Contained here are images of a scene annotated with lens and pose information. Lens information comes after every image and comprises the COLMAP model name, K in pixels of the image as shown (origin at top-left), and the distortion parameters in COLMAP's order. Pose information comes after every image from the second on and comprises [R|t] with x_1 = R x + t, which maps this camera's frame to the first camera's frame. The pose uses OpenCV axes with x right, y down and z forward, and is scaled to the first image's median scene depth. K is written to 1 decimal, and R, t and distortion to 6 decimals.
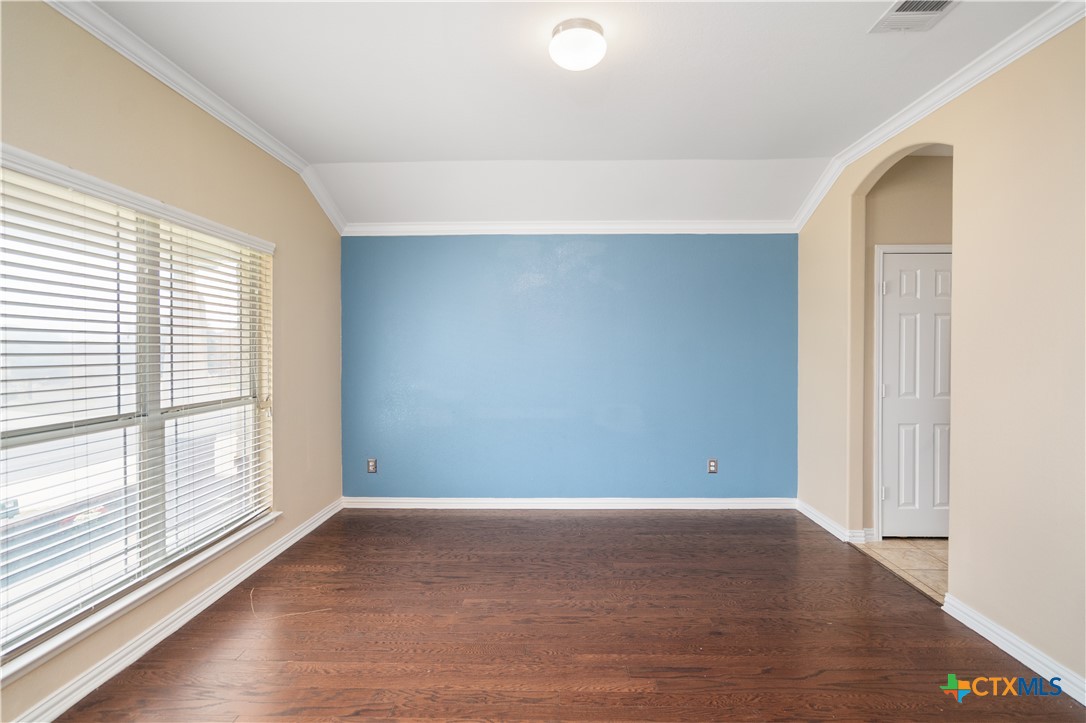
lens RADIAL K [[496.3, 0, 543.5], [0, 496.3, 353.2], [0, 0, 1]] dist [-0.015997, 0.003433]
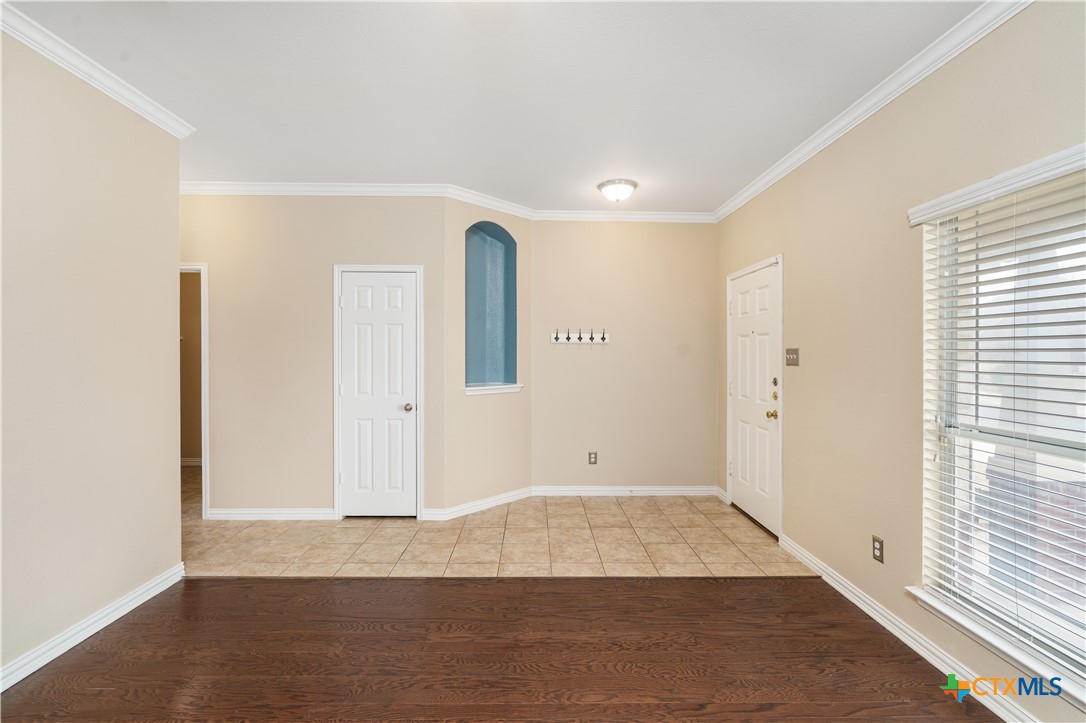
lens RADIAL K [[496.3, 0, 544.6], [0, 496.3, 359.2], [0, 0, 1]] dist [-0.015997, 0.003433]
pose [[-0.997944, -0.008152, -0.063568, 0.020853], [-0.009550, 0.999719, 0.021709, -0.014998], [0.063373, 0.022272, -0.997741, 1.873128]]
